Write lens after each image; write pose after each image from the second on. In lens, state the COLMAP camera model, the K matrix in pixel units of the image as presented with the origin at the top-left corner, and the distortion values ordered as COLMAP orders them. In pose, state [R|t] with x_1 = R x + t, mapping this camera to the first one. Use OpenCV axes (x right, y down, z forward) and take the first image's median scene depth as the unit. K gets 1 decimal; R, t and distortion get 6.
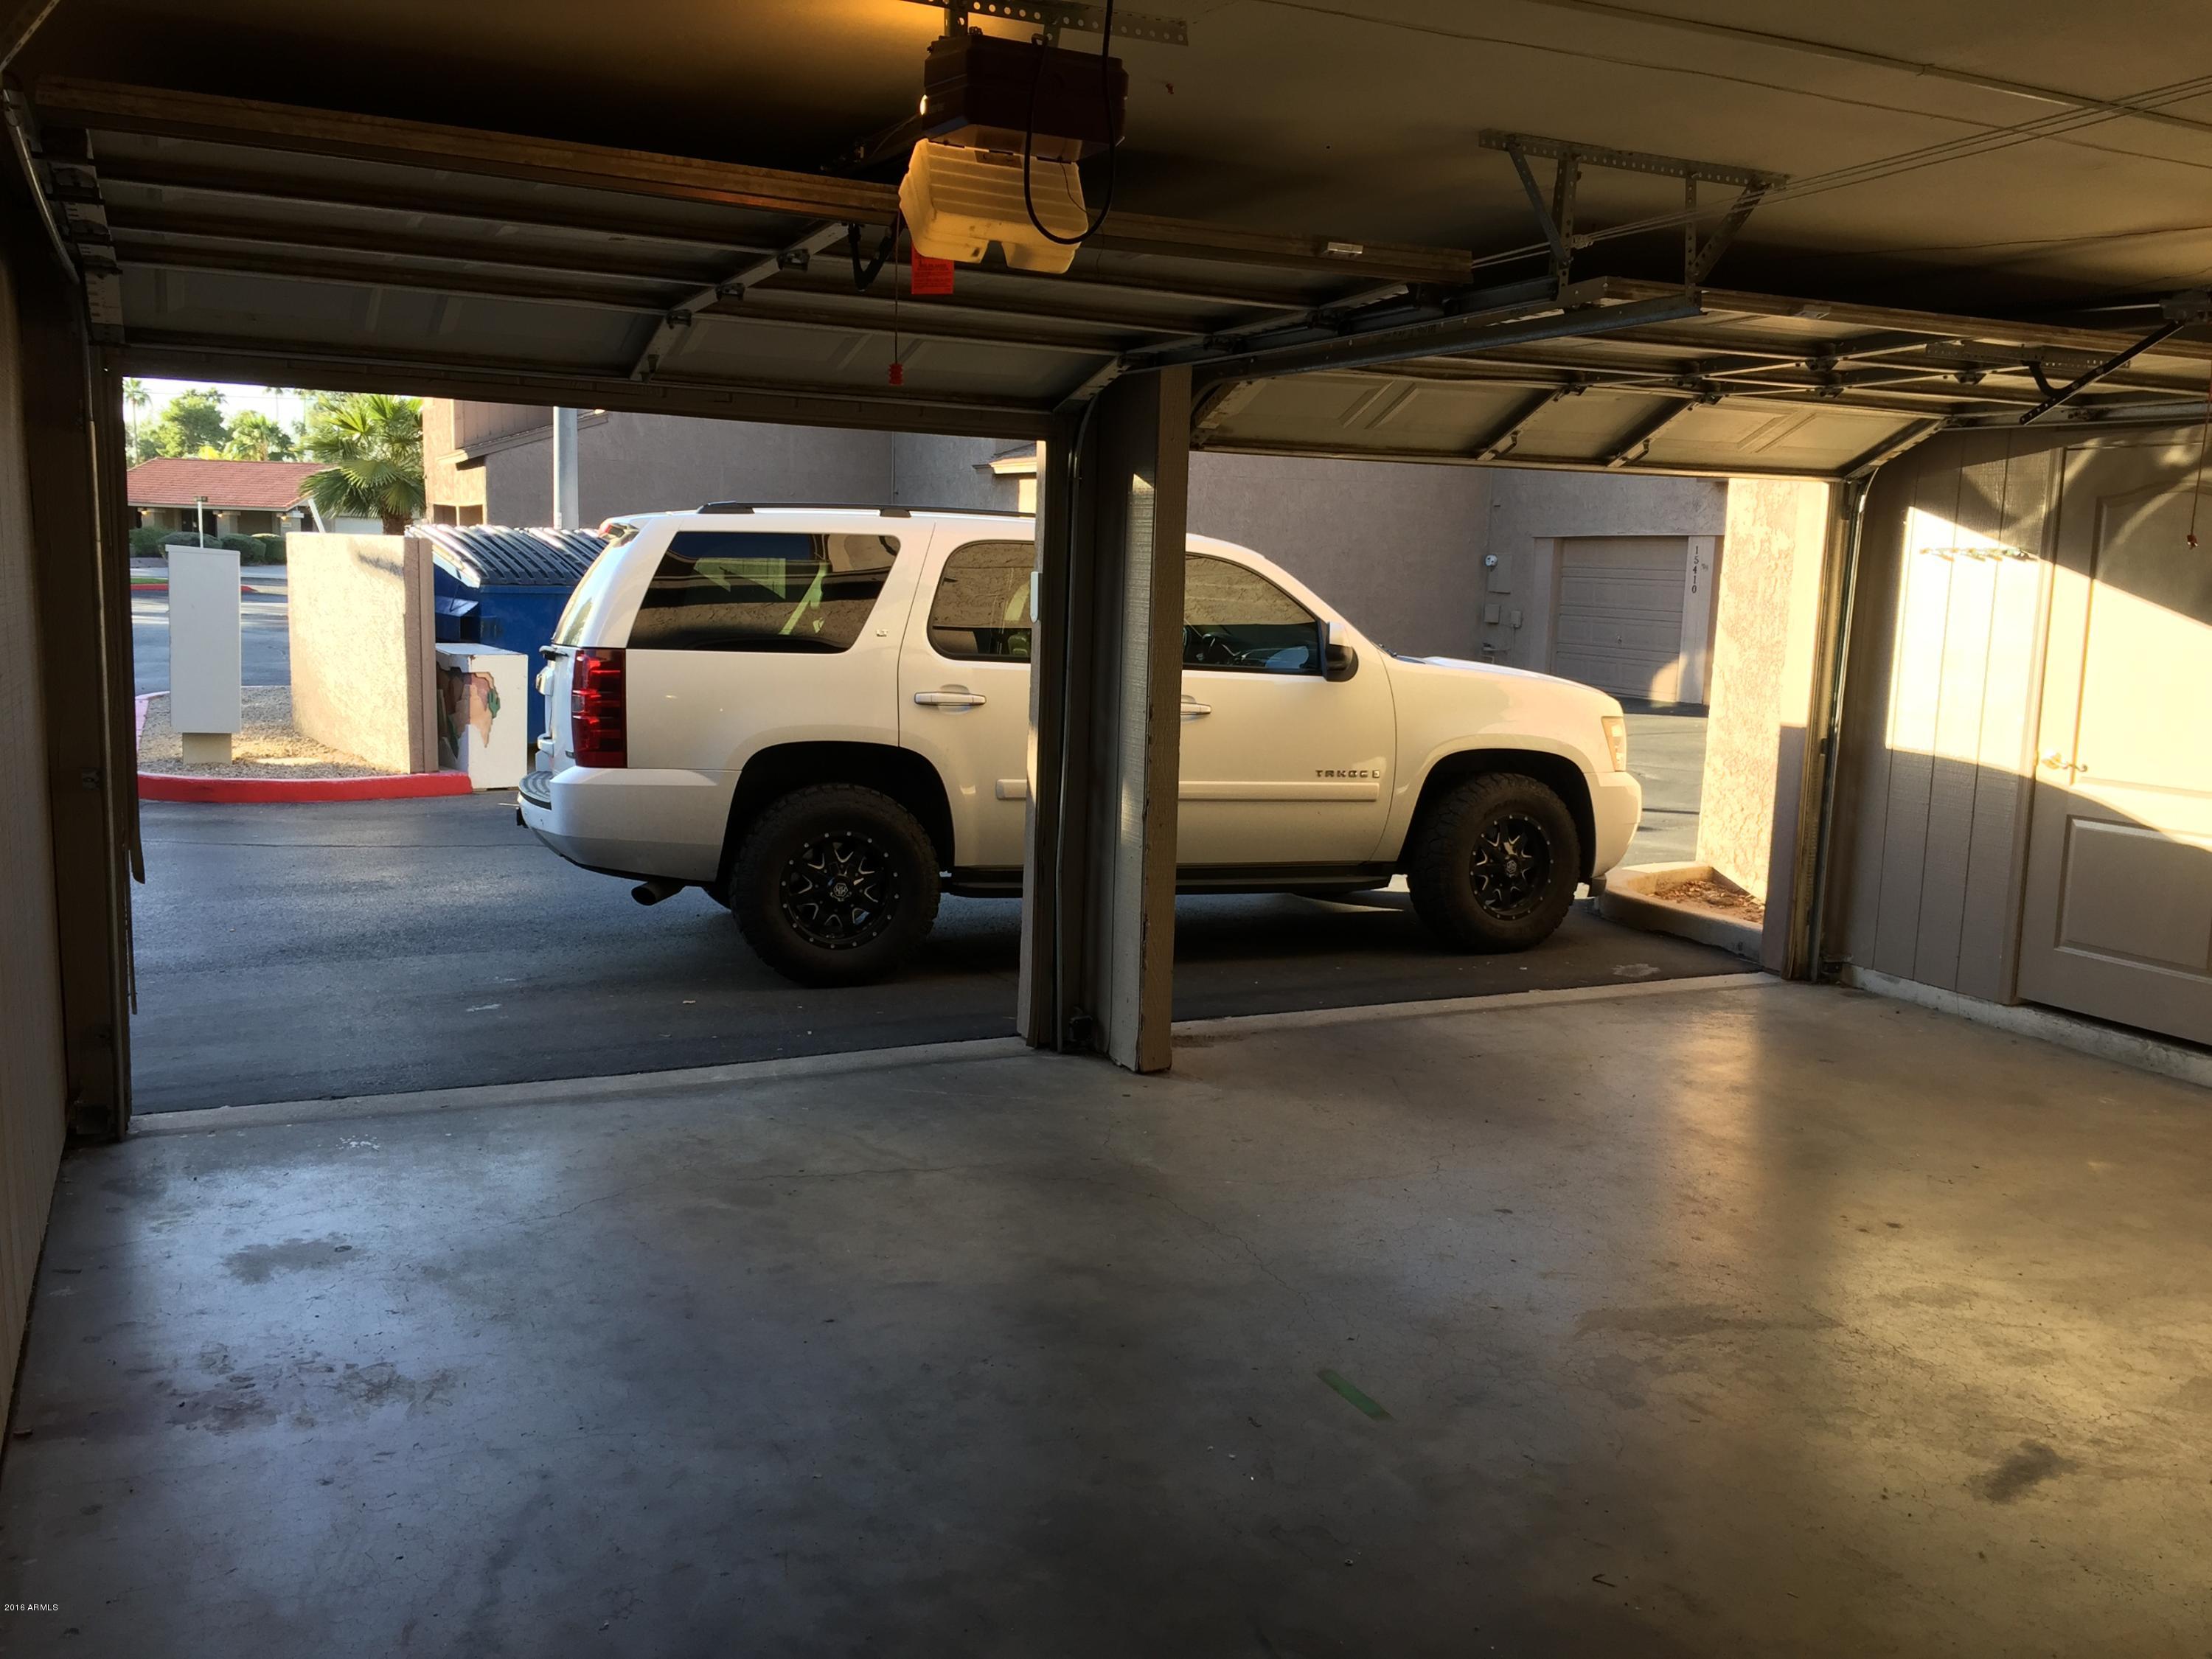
lens RADIAL K [[1887.3, 0, 1106.2], [0, 1887.3, 829.0], [0, 0, 1]] dist [0.078002, -0.101466]
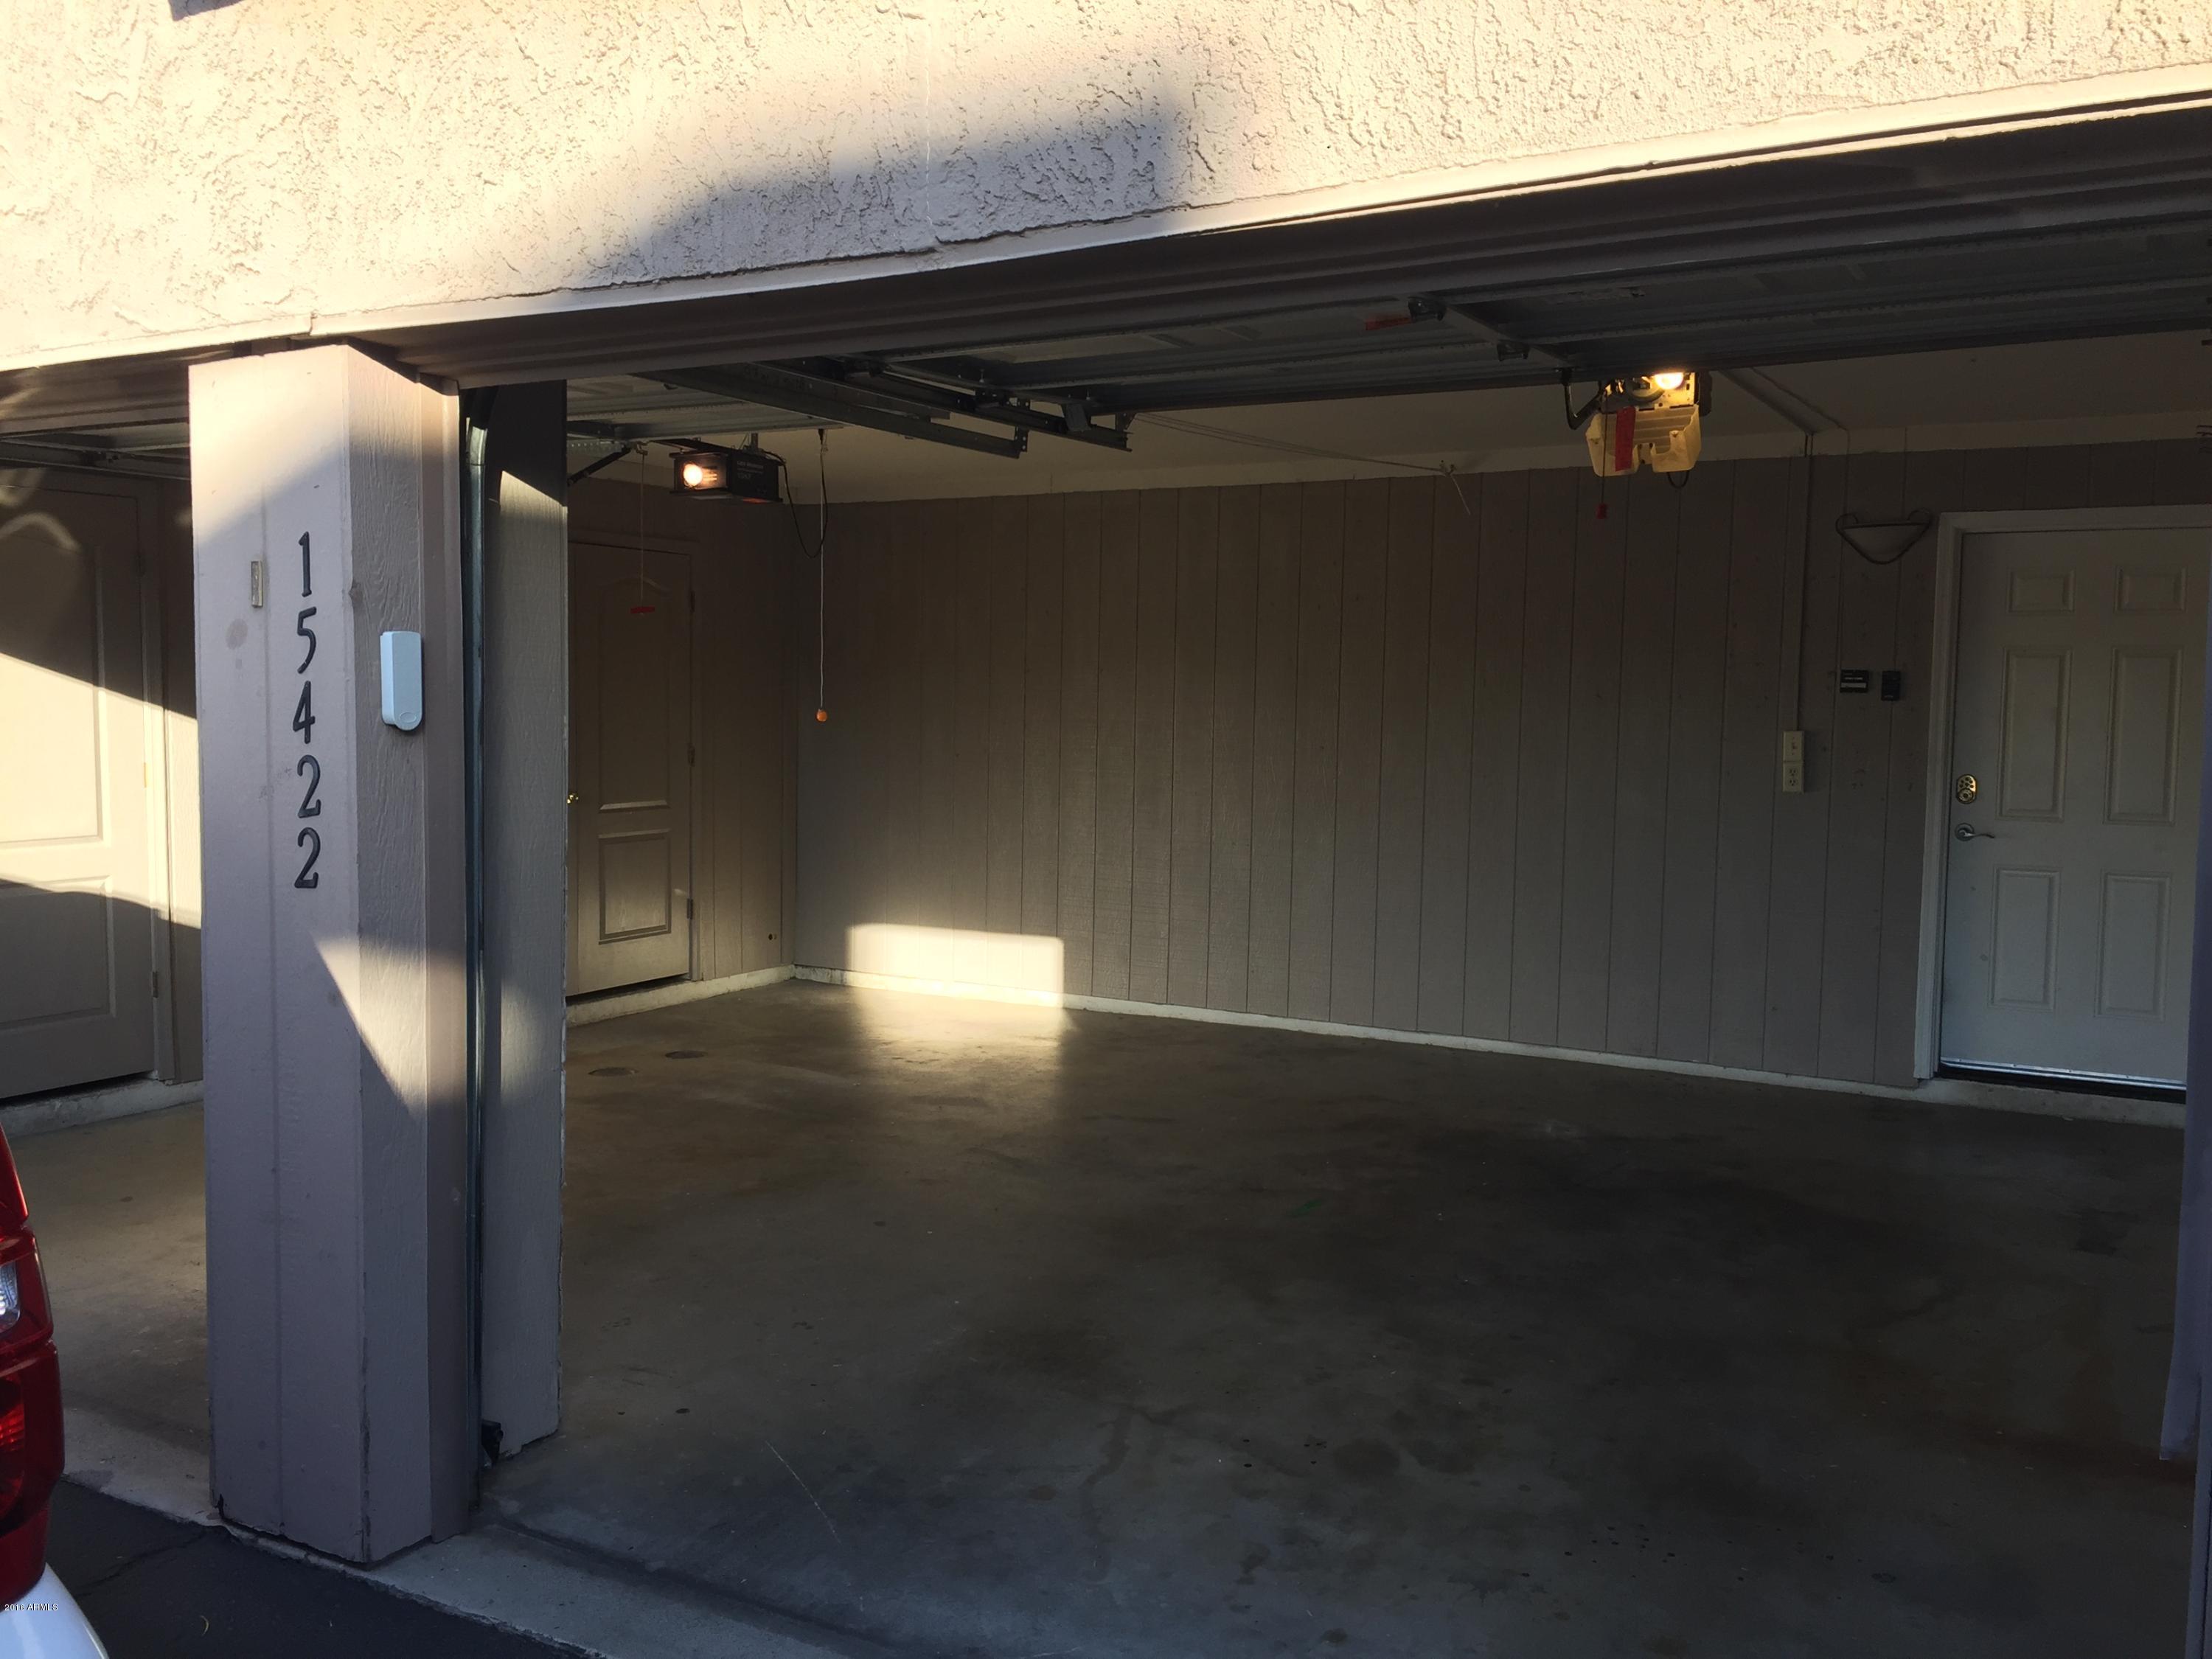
lens RADIAL K [[1887.3, 0, 1106.1], [0, 1887.3, 826.0], [0, 0, 1]] dist [0.078002, -0.101466]
pose [[-0.567655, -0.097278, 0.817499, -0.223352], [0.092726, 0.979121, 0.180897, -0.062905], [-0.818028, 0.178491, -0.546783, 0.443603]]
